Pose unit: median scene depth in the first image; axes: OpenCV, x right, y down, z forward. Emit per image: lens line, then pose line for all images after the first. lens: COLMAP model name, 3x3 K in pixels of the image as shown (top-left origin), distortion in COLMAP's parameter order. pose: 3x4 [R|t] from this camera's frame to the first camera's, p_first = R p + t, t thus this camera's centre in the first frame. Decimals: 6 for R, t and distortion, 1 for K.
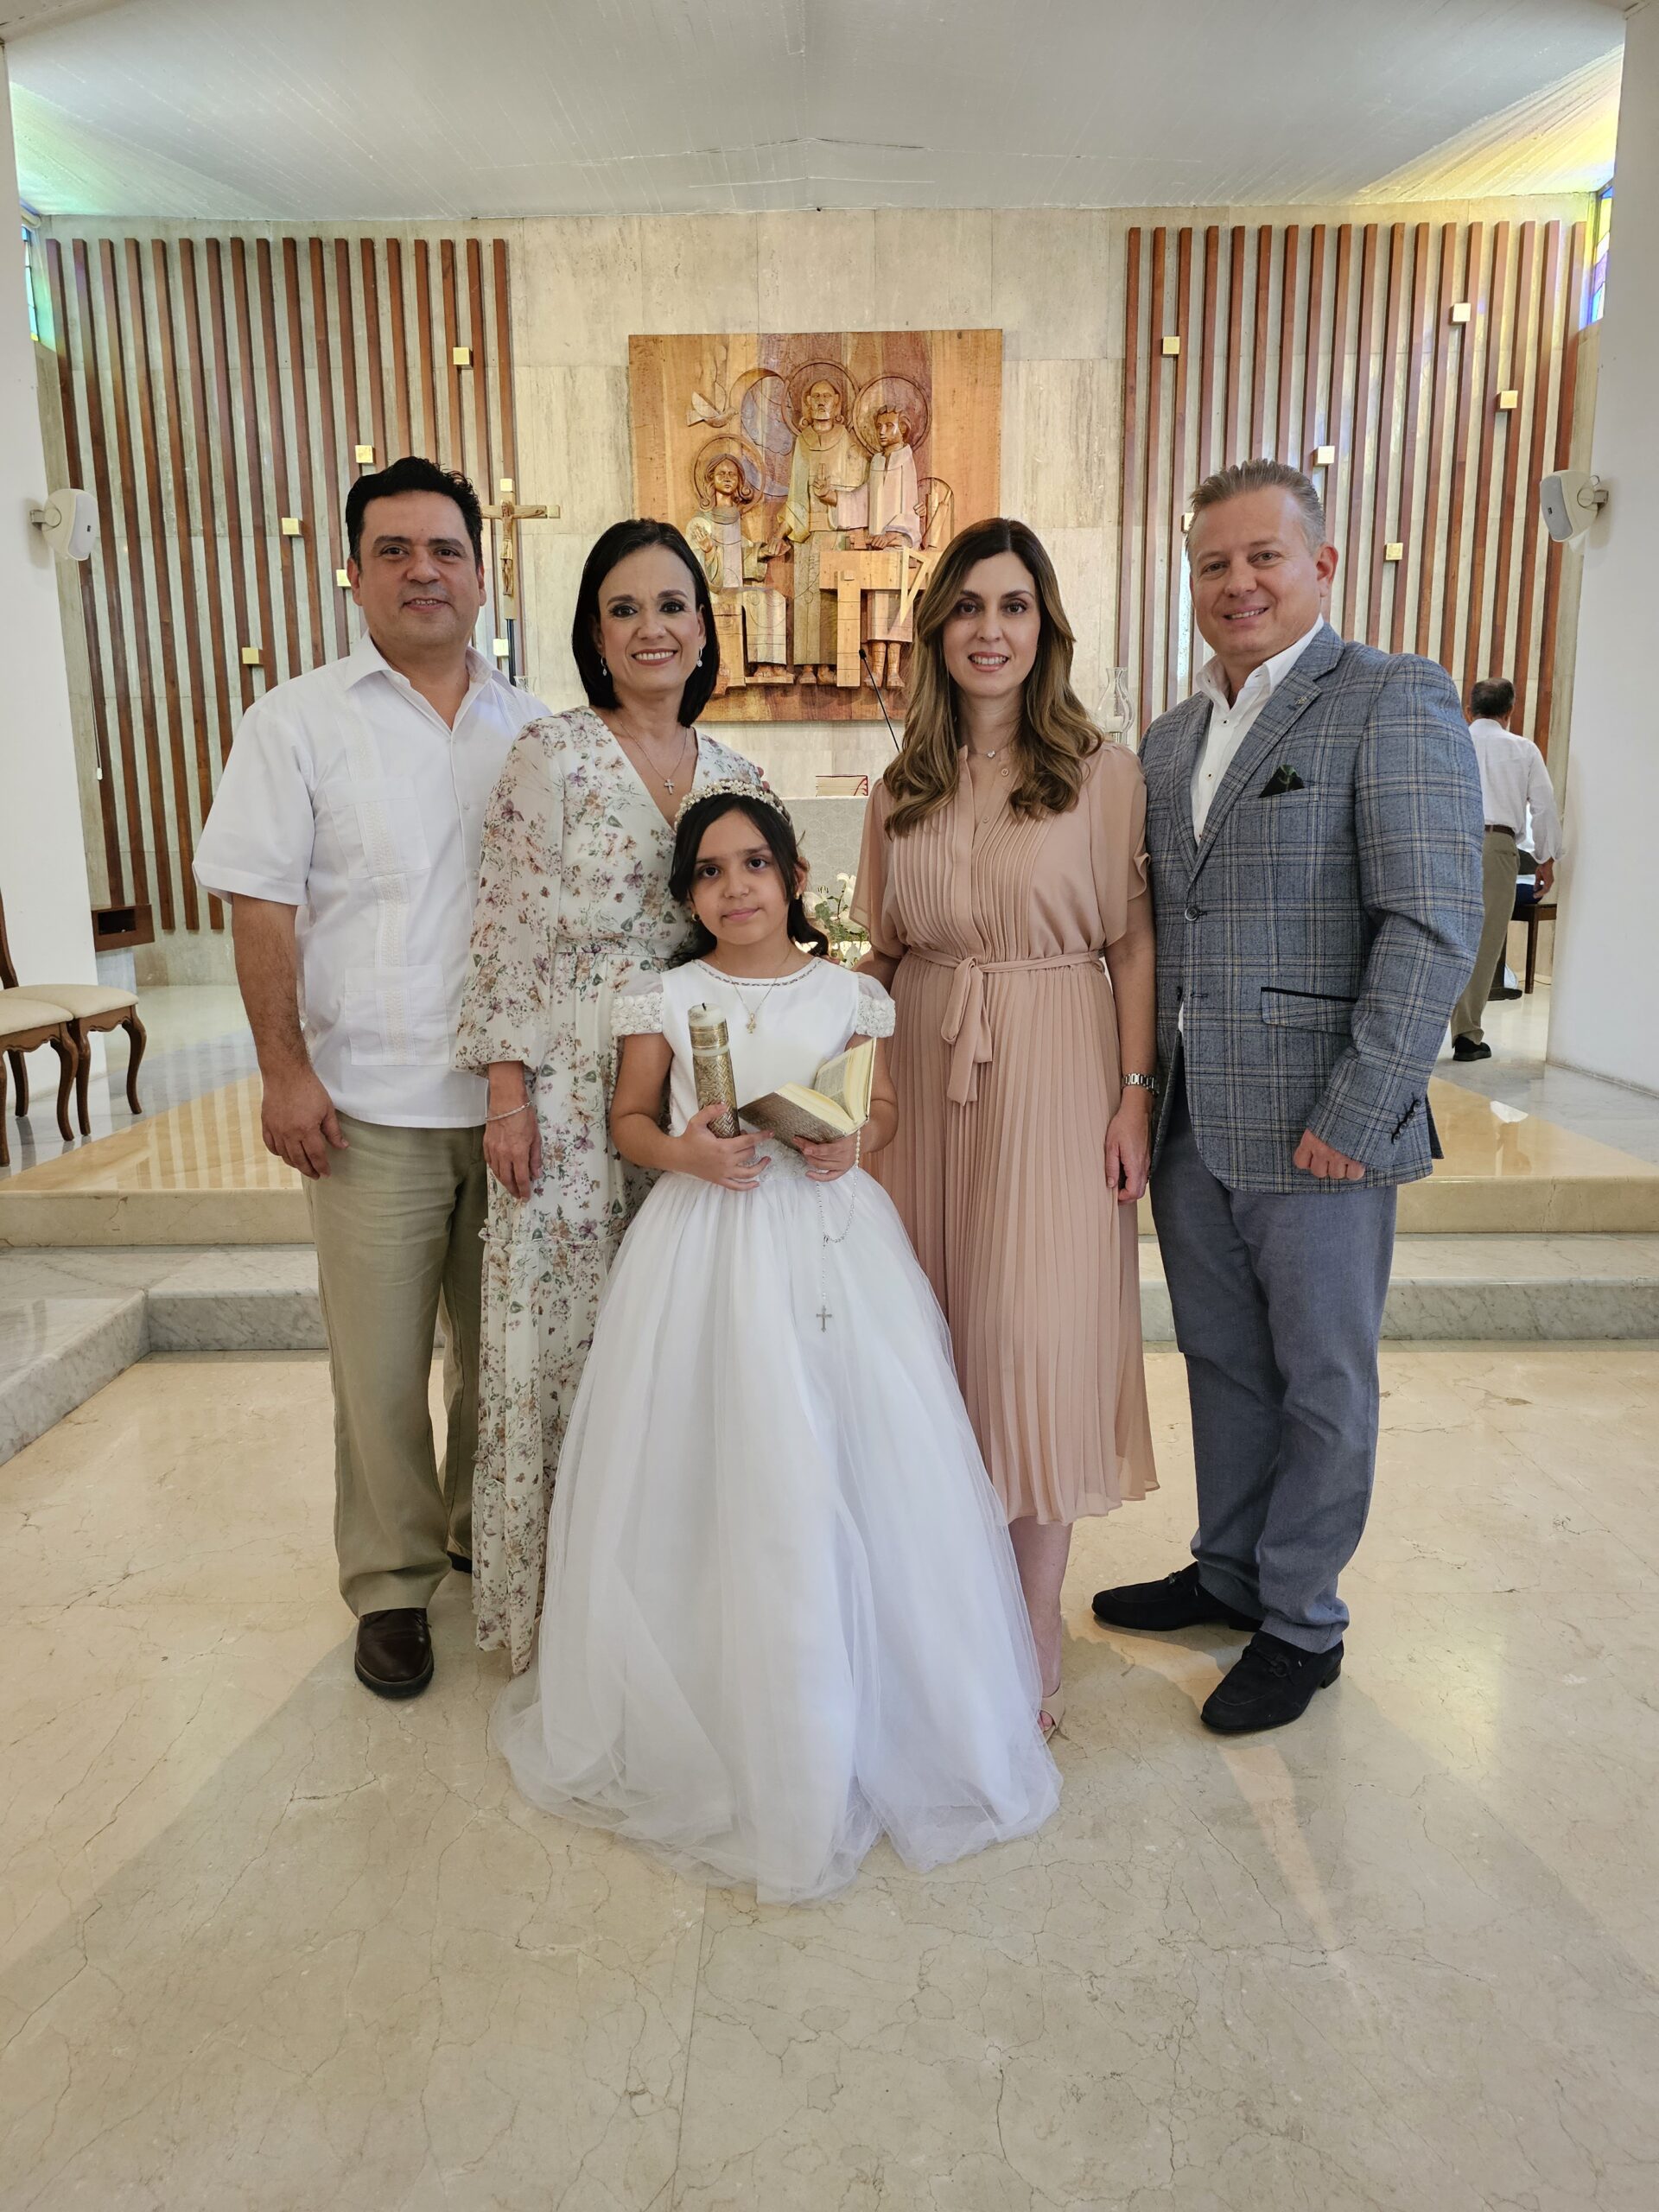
lens RADIAL K [[1492.6, 0, 818.3], [0, 1492.6, 1098.4], [0, 0, 1]] dist [0.036759, -0.028461]
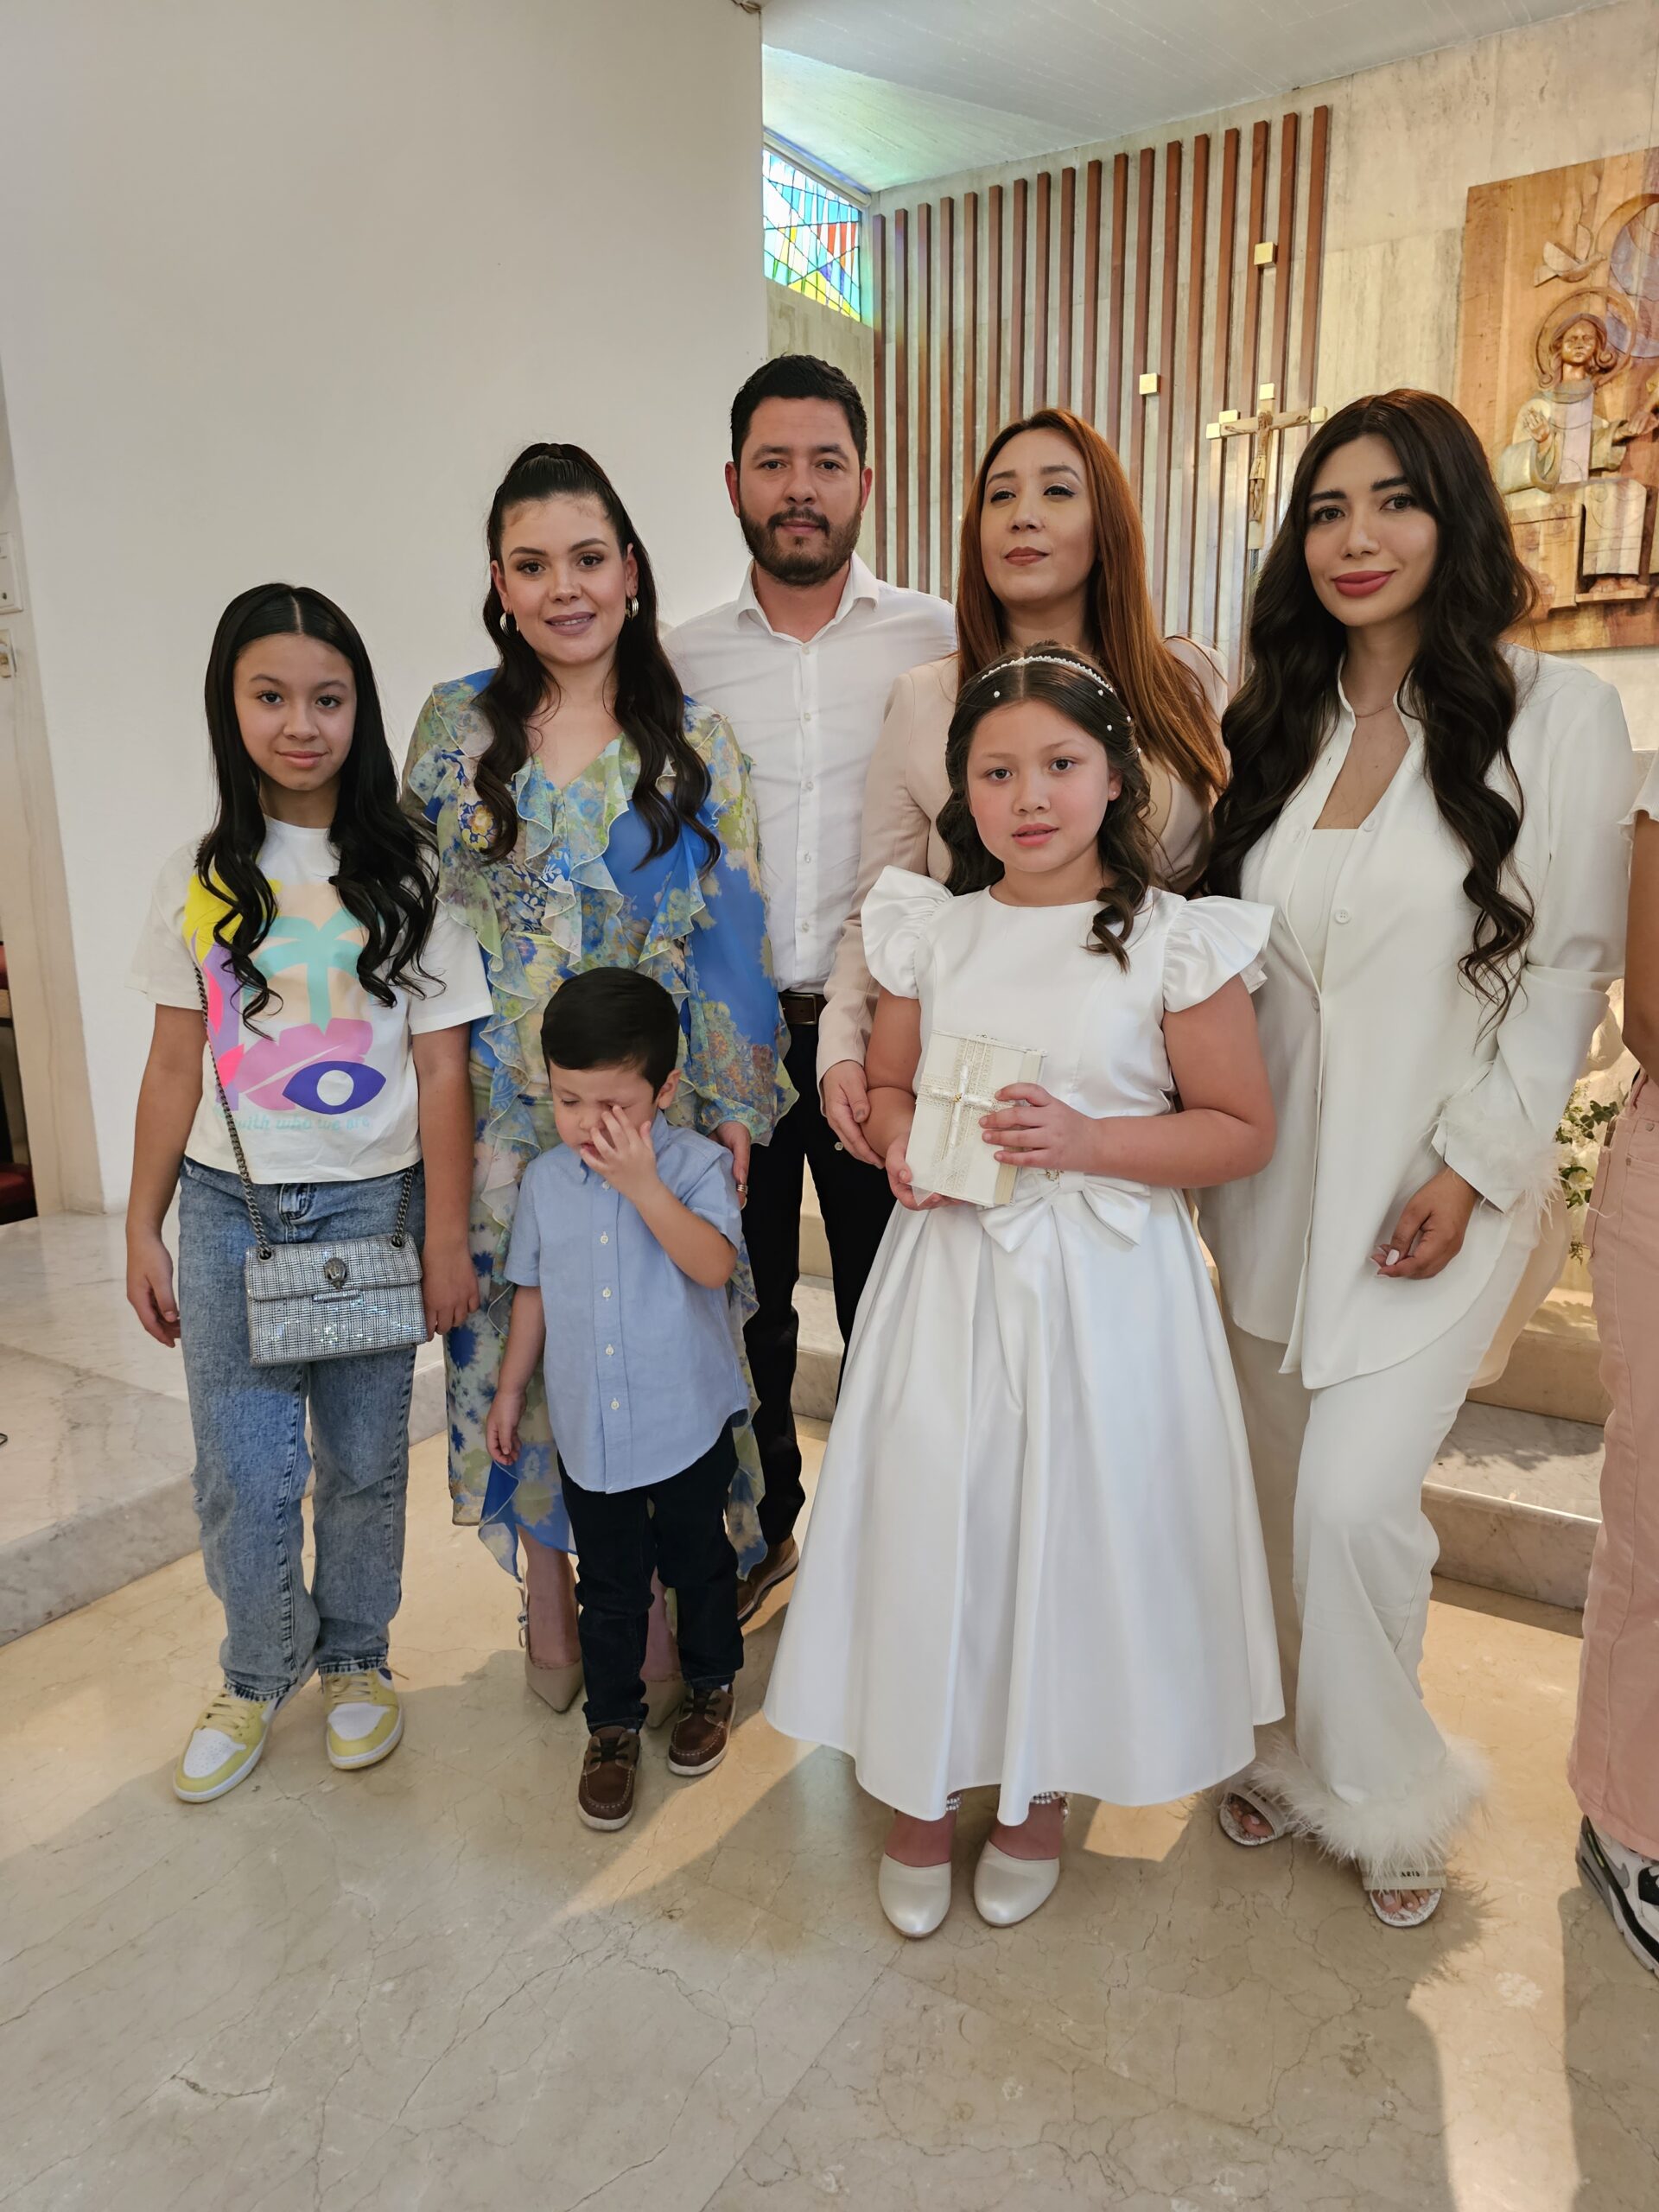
lens RADIAL K [[1492.6, 0, 821.2], [0, 1492.6, 1113.9], [0, 0, 1]] dist [0.036759, -0.028461]
pose [[0.847235, 0.108252, -0.520071, 0.058991], [-0.087222, 0.994078, 0.064825, -0.023407], [0.524008, -0.009561, 0.851660, 0.100969]]
